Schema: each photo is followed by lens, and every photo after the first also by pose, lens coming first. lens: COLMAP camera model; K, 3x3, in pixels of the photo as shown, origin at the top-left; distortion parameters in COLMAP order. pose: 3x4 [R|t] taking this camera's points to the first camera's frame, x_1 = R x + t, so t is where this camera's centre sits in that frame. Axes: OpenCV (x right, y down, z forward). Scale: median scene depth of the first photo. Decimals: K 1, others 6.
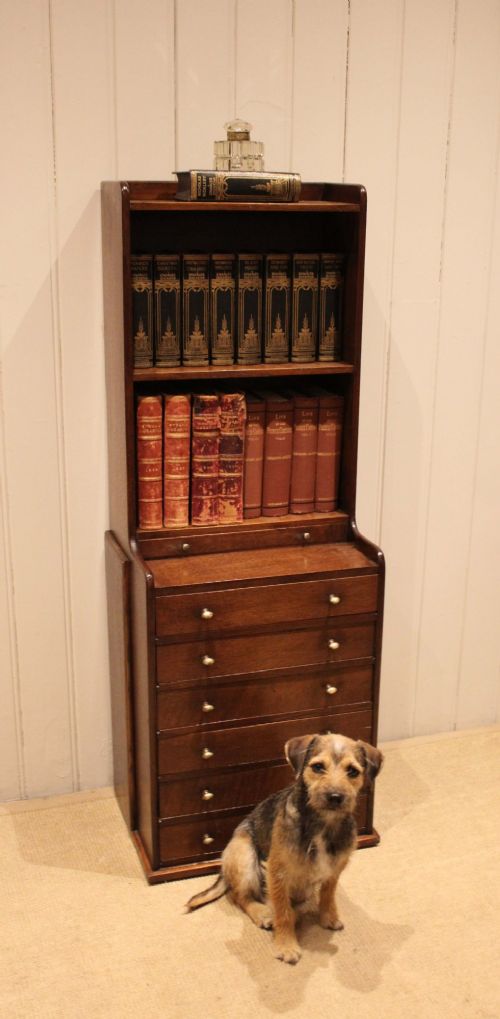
lens RADIAL K [[1104.6, 0, 256.7], [0, 1104.6, 512.1], [0, 0, 1]] dist [-0.065302, 0.000000]
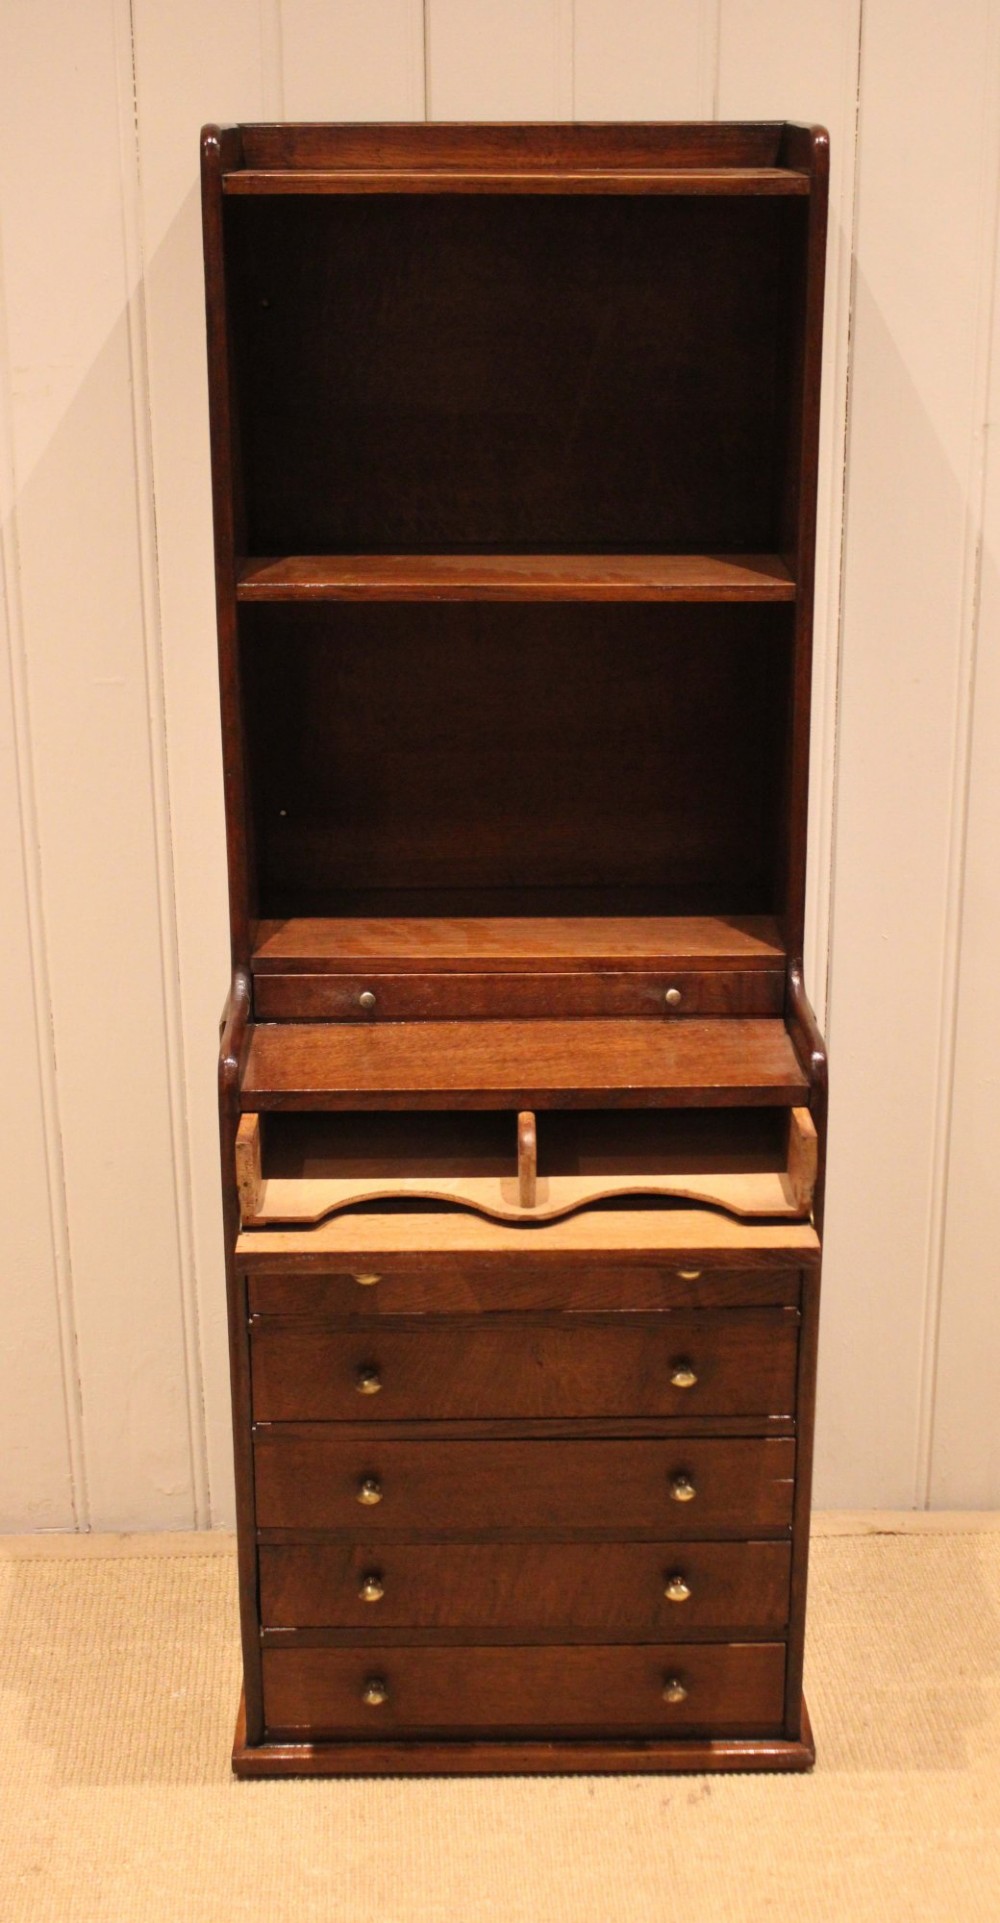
lens RADIAL K [[2499.0, 0, 535.7], [0, 2499.0, 944.0], [0, 0, 1]] dist [-0.029511, 0.000000]
pose [[0.960044, 0.076435, -0.269207, 0.253720], [-0.069793, 0.996976, 0.034173, -0.026687], [0.271005, -0.014018, 0.962476, 0.099494]]
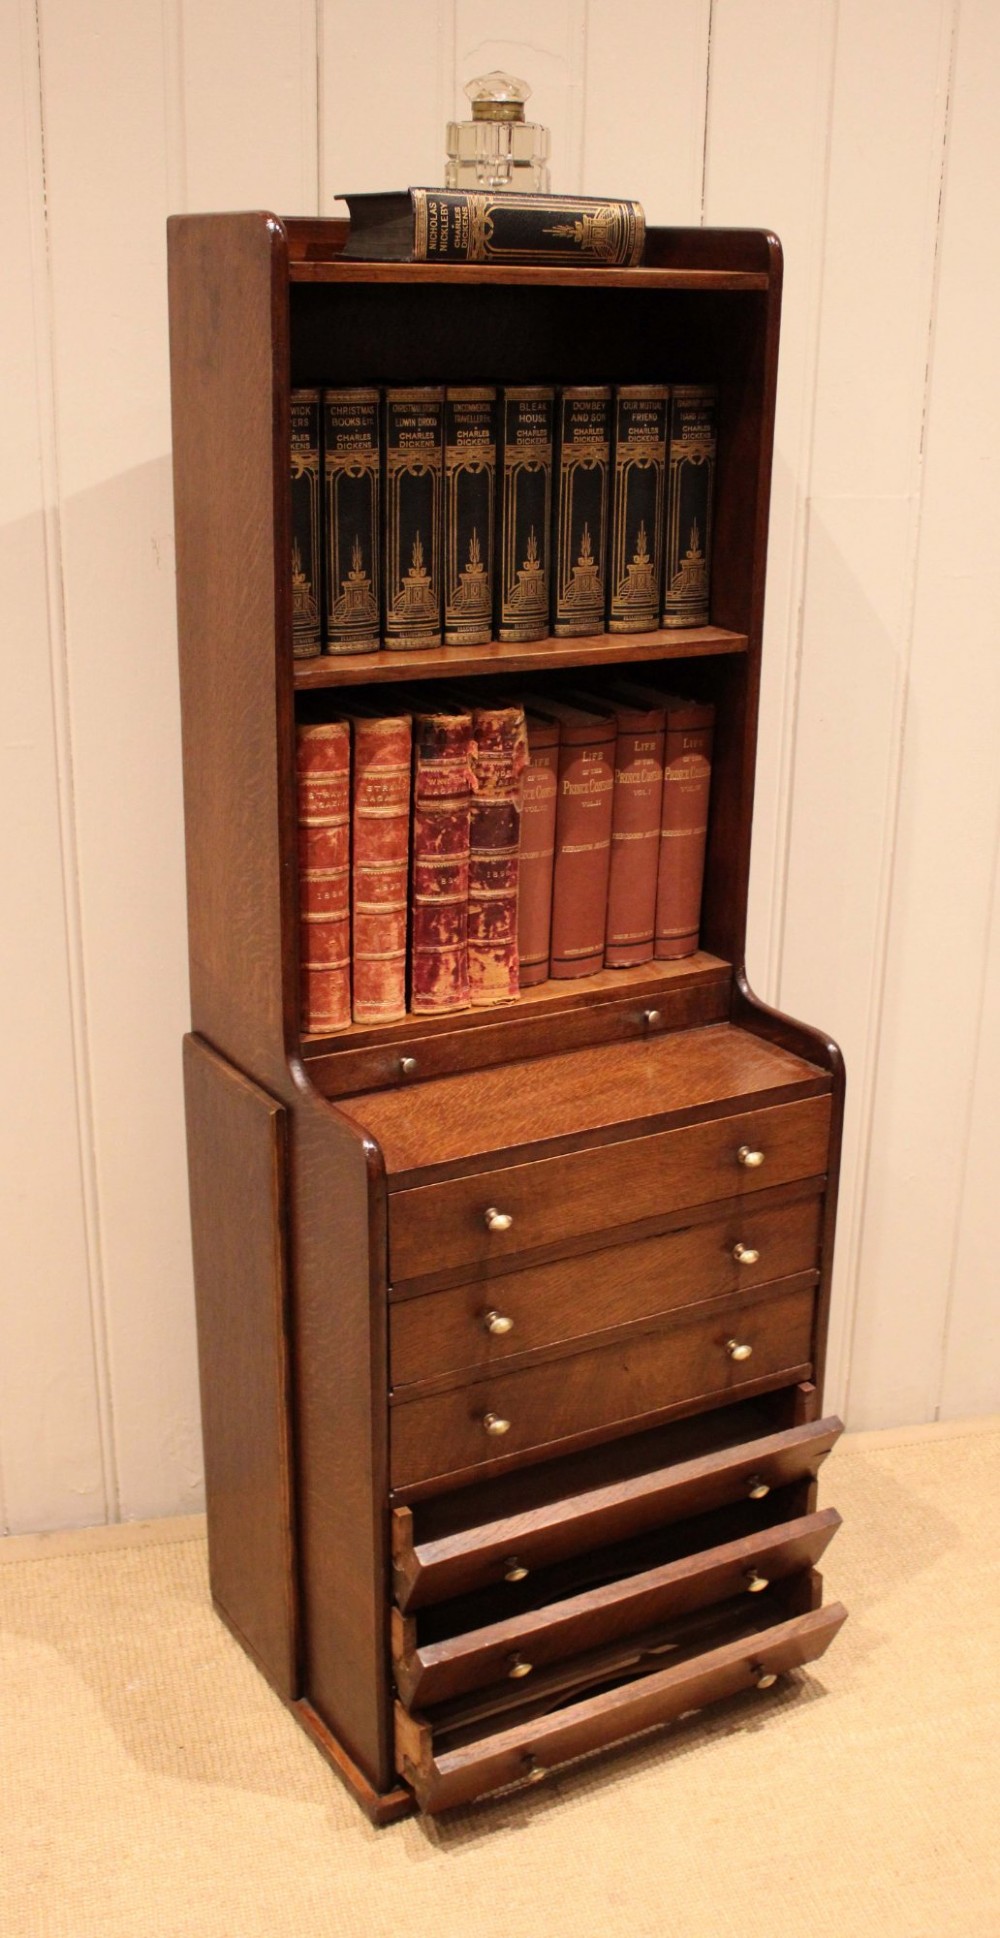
lens RADIAL K [[2038.5, 0, 506.9], [0, 2038.5, 970.2], [0, 0, 1]] dist [-0.084296, 0.000000]
pose [[0.976549, -0.066773, 0.204677, -0.189271], [0.058389, 0.997199, 0.046734, -0.041296], [-0.207224, -0.033687, 0.977713, 0.206036]]
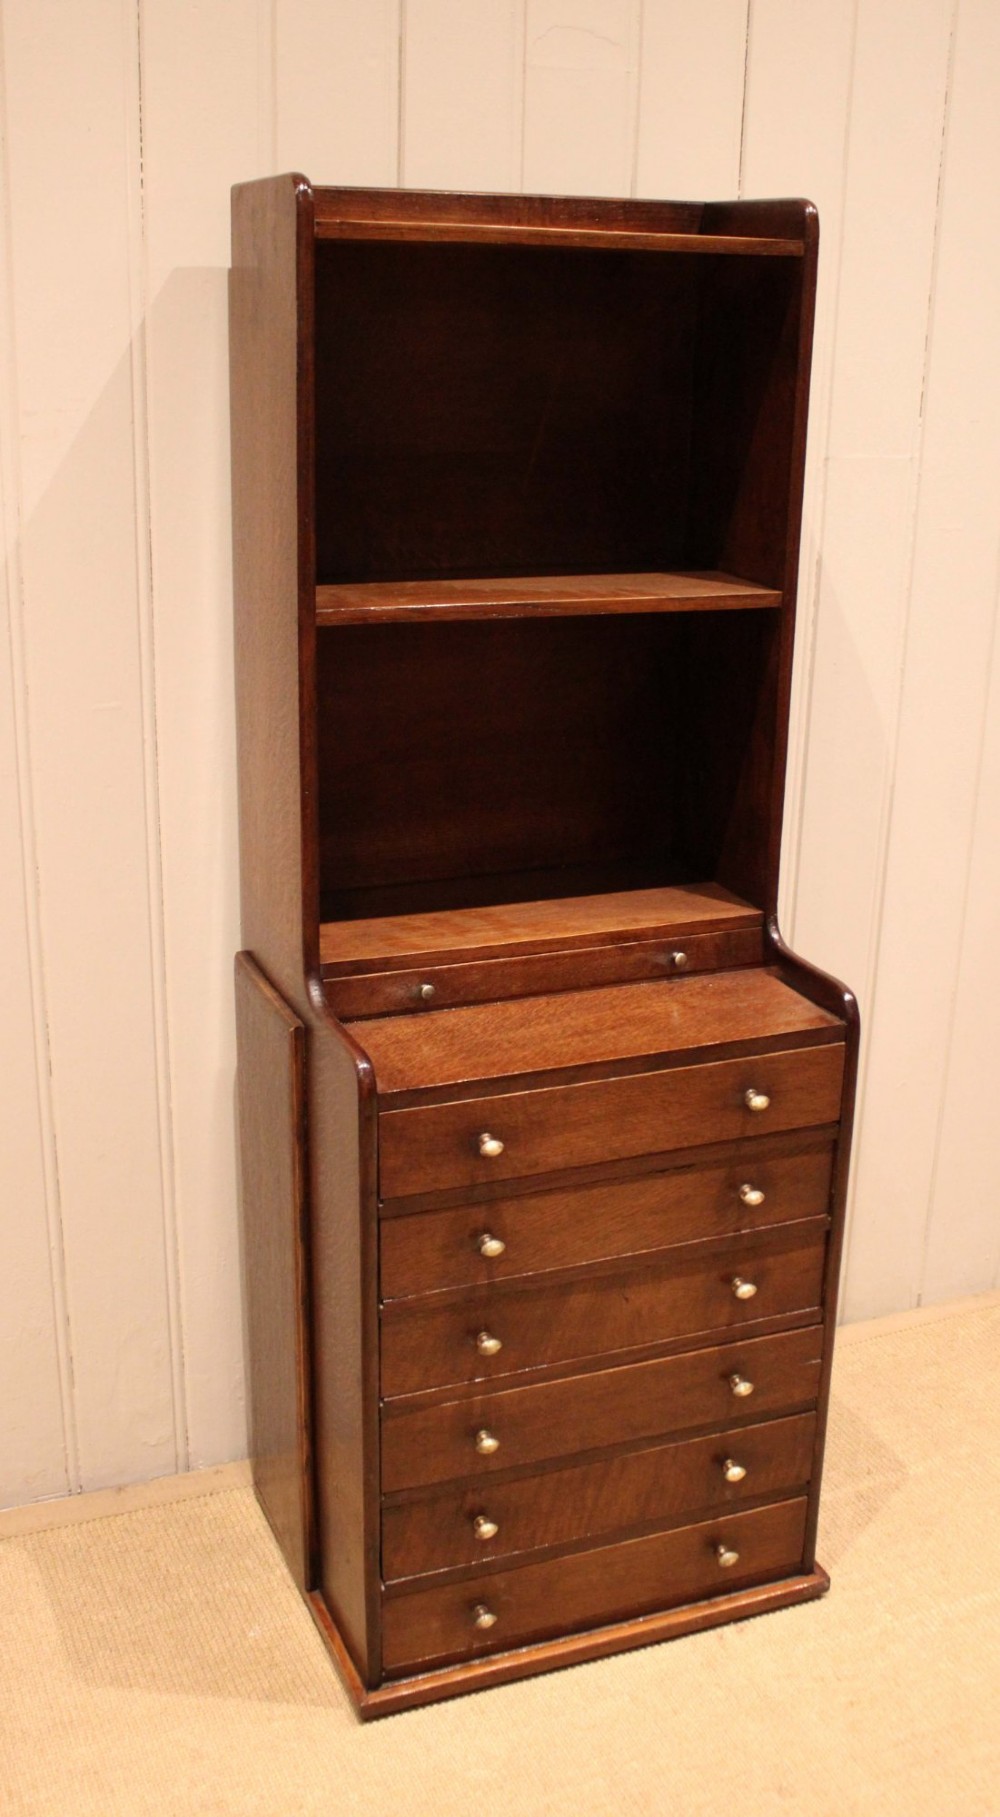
lens RADIAL K [[1822.5, 0, 513.0], [0, 1822.5, 858.7], [0, 0, 1]] dist [-0.094758, 0.000000]
pose [[0.996942, -0.015097, 0.076670, -0.086057], [0.014544, 0.999864, 0.007766, -0.028447], [-0.076777, -0.006628, 0.997026, 0.250035]]
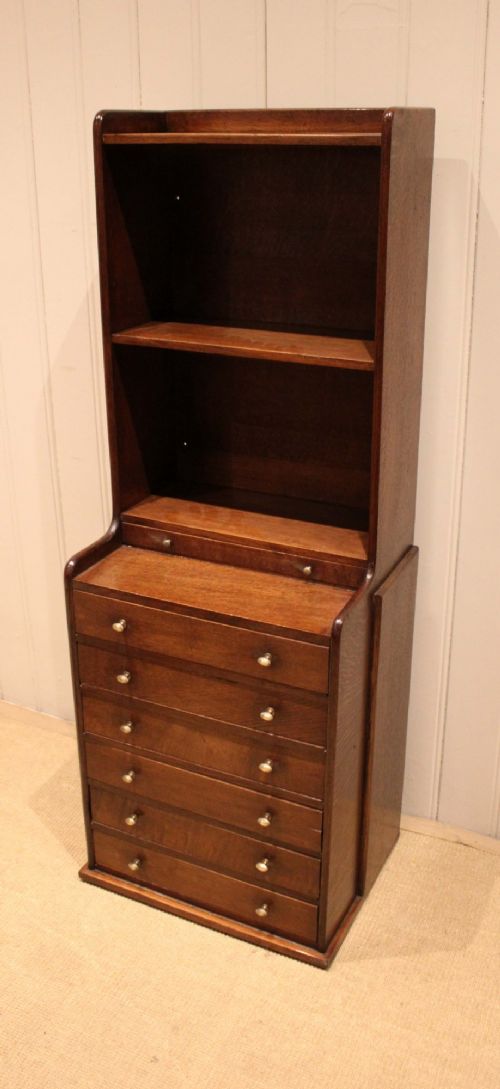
lens RADIAL K [[982.8, 0, 257.2], [0, 982.8, 495.8], [0, 0, 1]] dist [-0.131776, 0.061678]
pose [[0.732045, 0.230685, -0.641011, 0.467226], [-0.186754, 0.972832, 0.136824, -0.121815], [0.655159, 0.019550, 0.755238, 0.472292]]
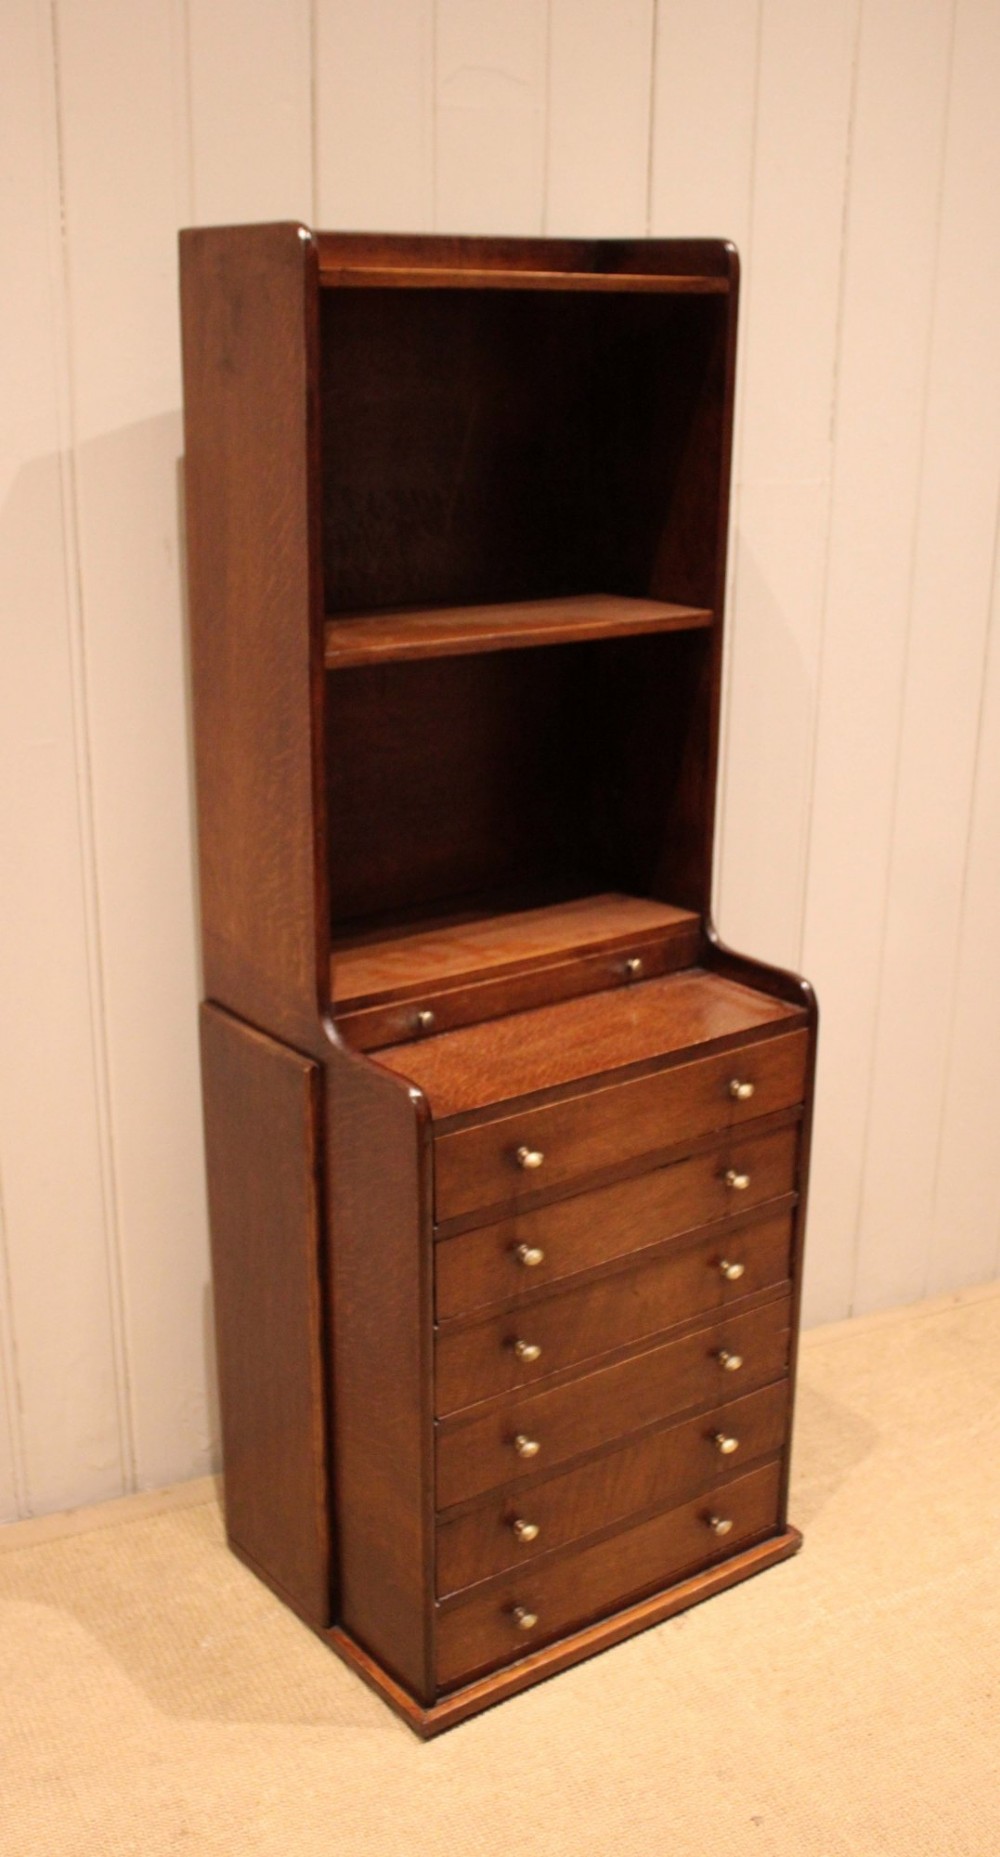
lens RADIAL K [[1899.7, 0, 461.4], [0, 1899.7, 920.0], [0, 0, 1]] dist [-0.084946, 0.000000]
pose [[0.949897, -0.103910, 0.294786, -0.283326], [0.097927, 0.994577, 0.035028, -0.036873], [-0.296827, -0.004406, 0.954921, 0.230783]]
